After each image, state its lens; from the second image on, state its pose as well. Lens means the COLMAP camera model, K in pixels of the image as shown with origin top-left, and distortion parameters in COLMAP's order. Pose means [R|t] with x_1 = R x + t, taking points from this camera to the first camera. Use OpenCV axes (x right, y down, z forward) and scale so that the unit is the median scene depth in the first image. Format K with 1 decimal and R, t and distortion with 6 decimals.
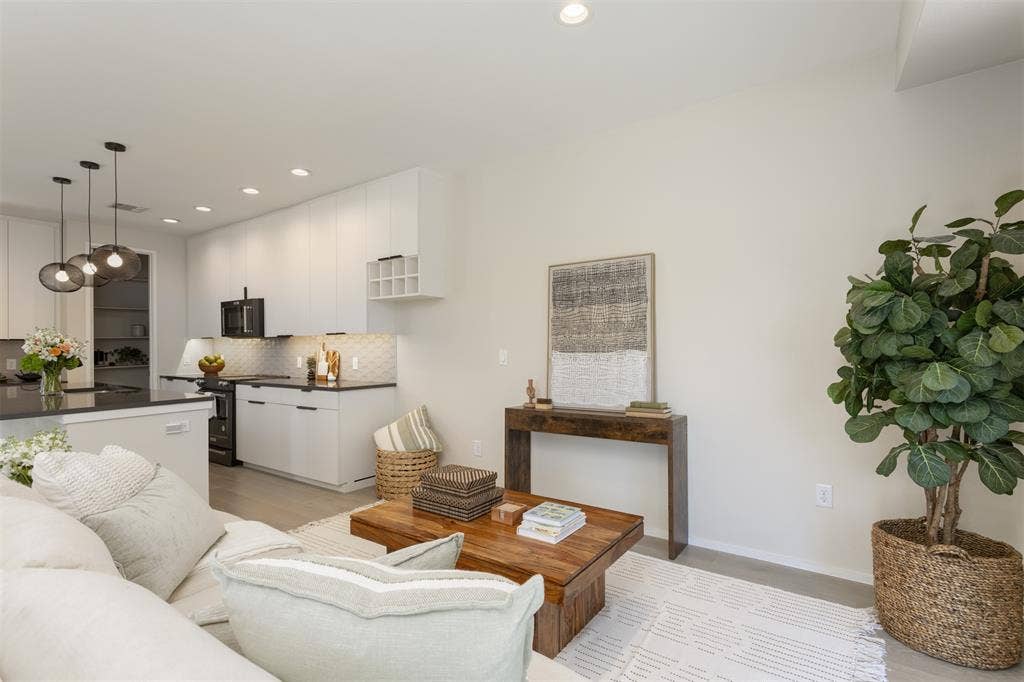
lens RADIAL K [[489.0, 0, 503.3], [0, 489.0, 345.3], [0, 0, 1]] dist [0.002653, 0.002174]
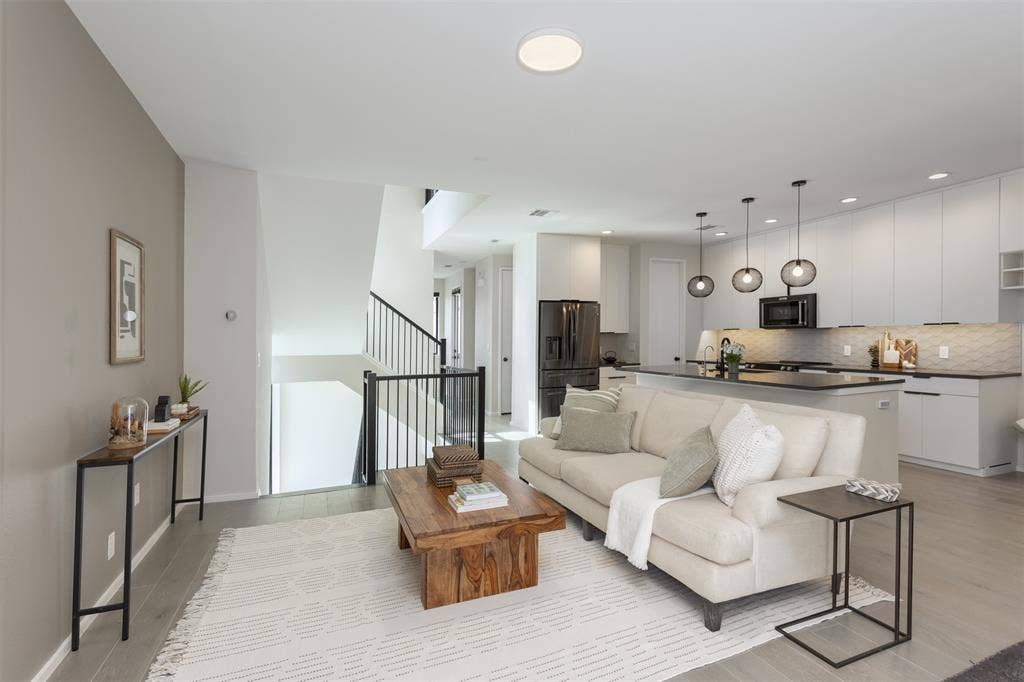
lens RADIAL K [[489.0, 0, 521.4], [0, 489.0, 339.2], [0, 0, 1]] dist [0.002653, 0.002174]
pose [[0.849147, -0.002223, -0.528151, -0.496513], [0.008490, 0.999919, 0.009441, -0.007433], [0.528088, -0.012501, 0.849098, -0.336748]]
